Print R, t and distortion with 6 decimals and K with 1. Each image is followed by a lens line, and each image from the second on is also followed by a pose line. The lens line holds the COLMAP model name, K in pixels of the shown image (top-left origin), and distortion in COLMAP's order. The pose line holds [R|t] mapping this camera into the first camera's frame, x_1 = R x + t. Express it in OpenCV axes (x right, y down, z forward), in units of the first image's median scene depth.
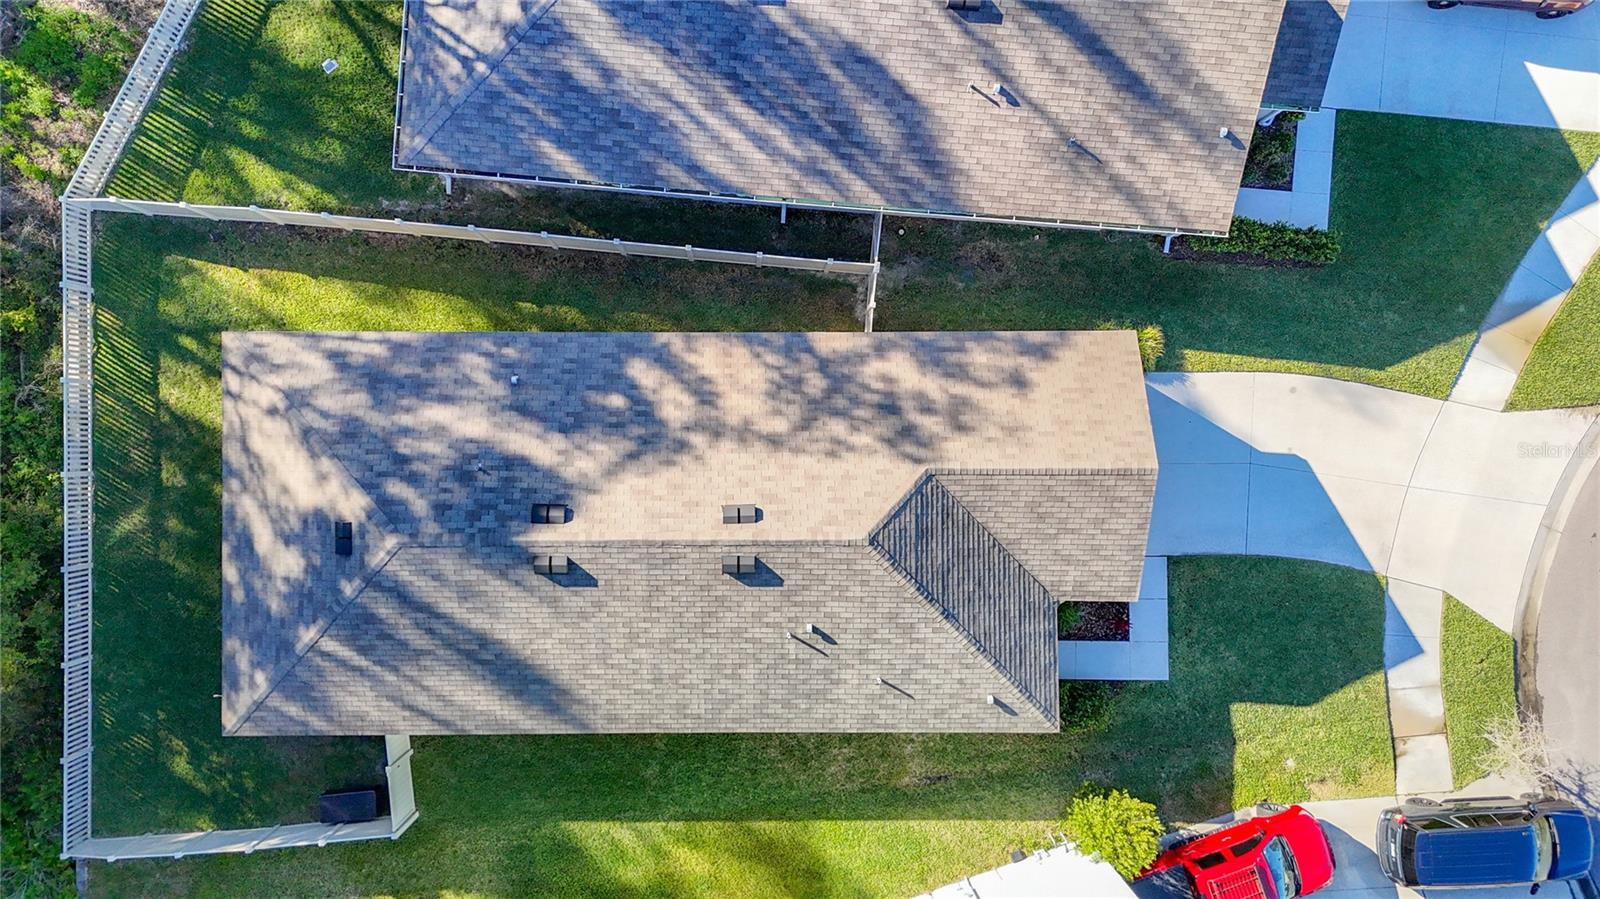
lens RADIAL K [[1176.0, 0, 745.6], [0, 1176.0, 430.6], [0, 0, 1]] dist [0.070947, -0.075775]
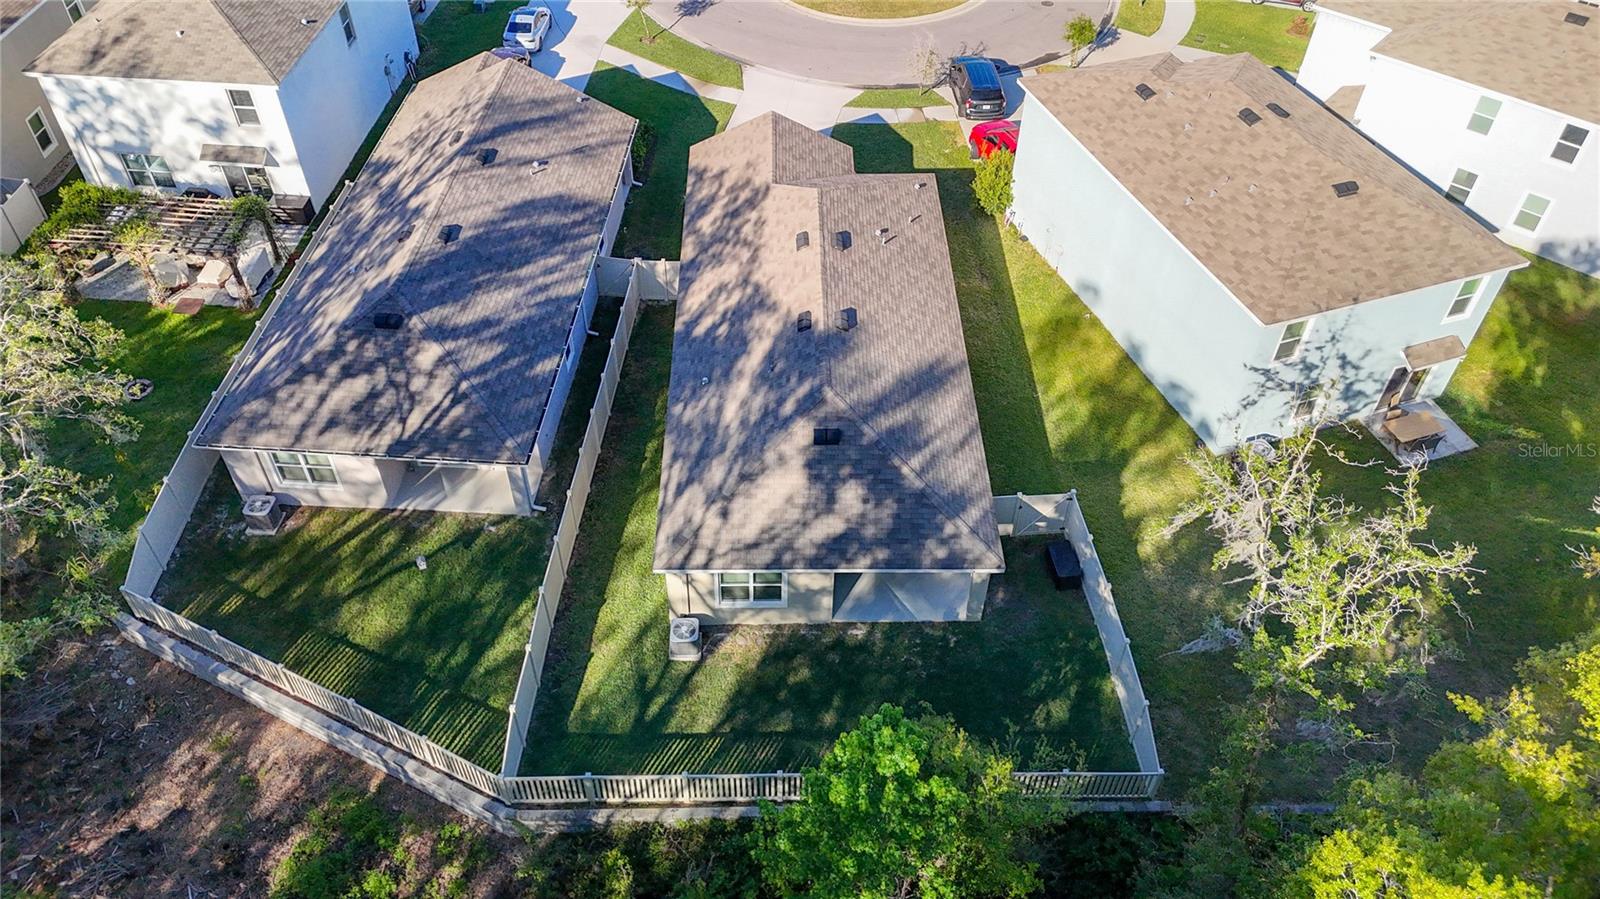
lens RADIAL K [[1176.0, 0, 799.2], [0, 1176.0, 458.9], [0, 0, 1]] dist [0.070947, -0.075775]
pose [[-0.016467, -0.712639, 0.701338, -1.172318], [0.999506, 0.007045, 0.030626, 0.021427], [-0.026766, 0.701496, 0.712171, 0.121494]]
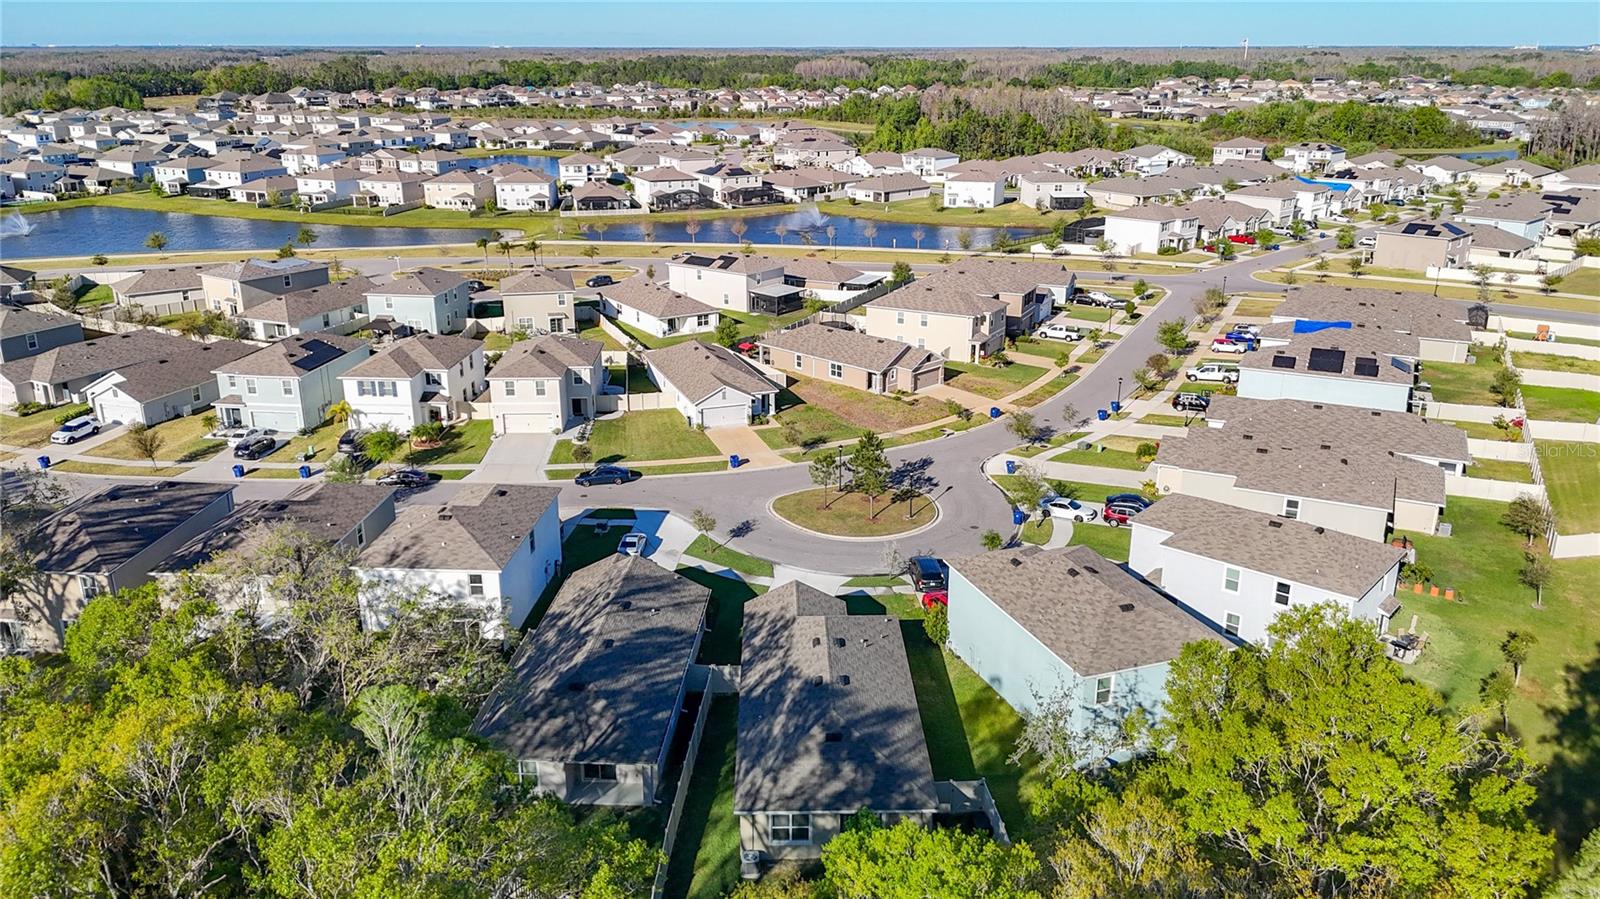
lens RADIAL K [[1176.0, 0, 801.7], [0, 1176.0, 435.0], [0, 0, 1]] dist [0.070947, -0.075775]
pose [[-0.021921, -0.310563, 0.950300, -2.125474], [0.999695, 0.004003, 0.024368, -0.022022], [-0.011372, 0.950545, 0.310380, -0.193171]]
